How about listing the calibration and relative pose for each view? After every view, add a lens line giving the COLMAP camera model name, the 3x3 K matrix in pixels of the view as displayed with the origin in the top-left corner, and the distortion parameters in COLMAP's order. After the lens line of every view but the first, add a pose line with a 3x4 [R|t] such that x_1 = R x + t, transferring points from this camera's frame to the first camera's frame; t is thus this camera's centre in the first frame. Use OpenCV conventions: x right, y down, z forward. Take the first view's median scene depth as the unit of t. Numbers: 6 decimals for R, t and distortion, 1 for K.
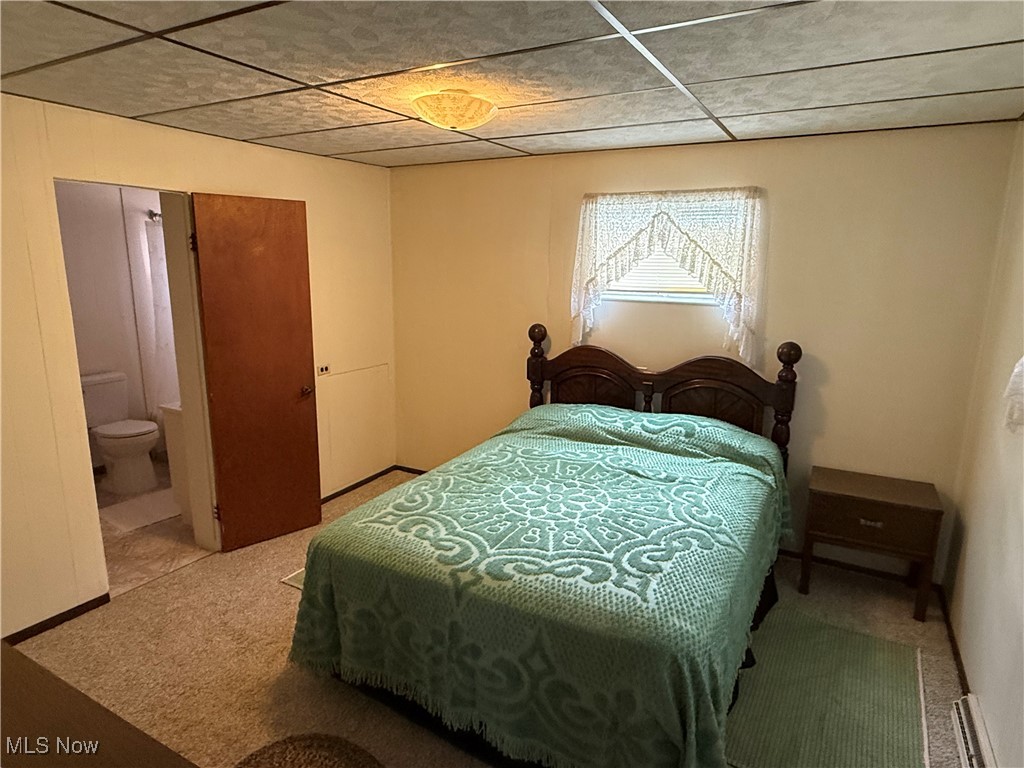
lens RADIAL K [[608.6, 0, 512.3], [0, 608.6, 383.1], [0, 0, 1]] dist [-0.007754, 0.000691]
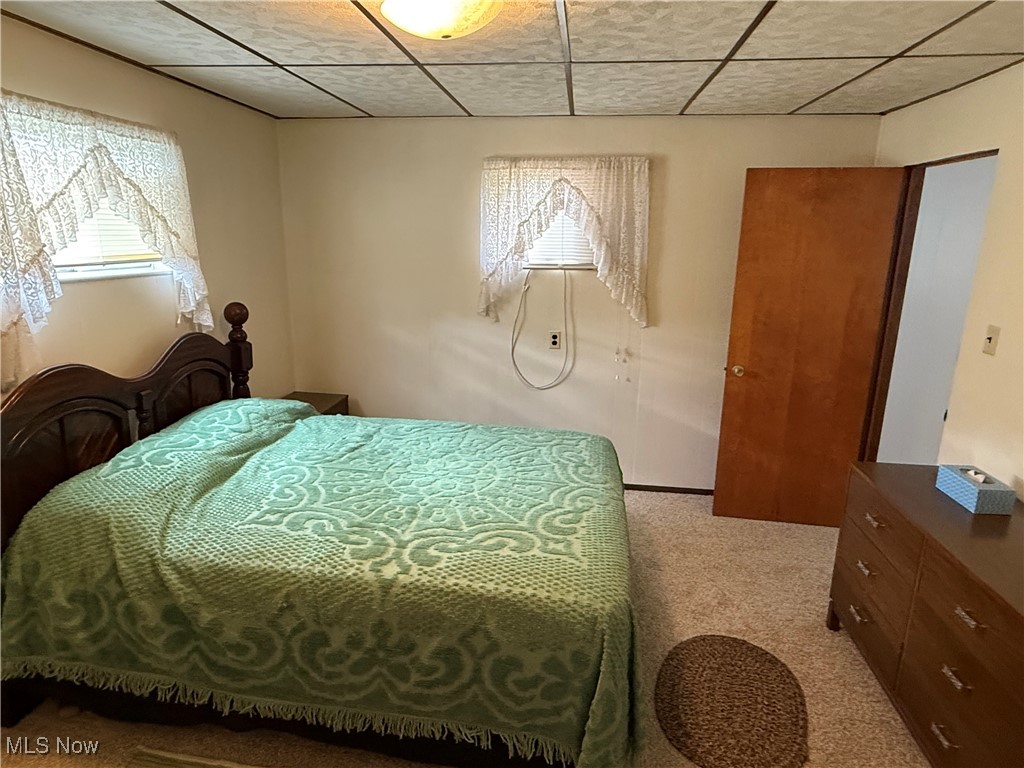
lens RADIAL K [[608.6, 0, 506.1], [0, 608.6, 383.6], [0, 0, 1]] dist [-0.007754, 0.000691]
pose [[-0.361230, -0.238924, 0.901348, -0.621092], [0.166066, 0.934682, 0.314313, -0.178678], [-0.917570, 0.263222, -0.297958, 0.903573]]
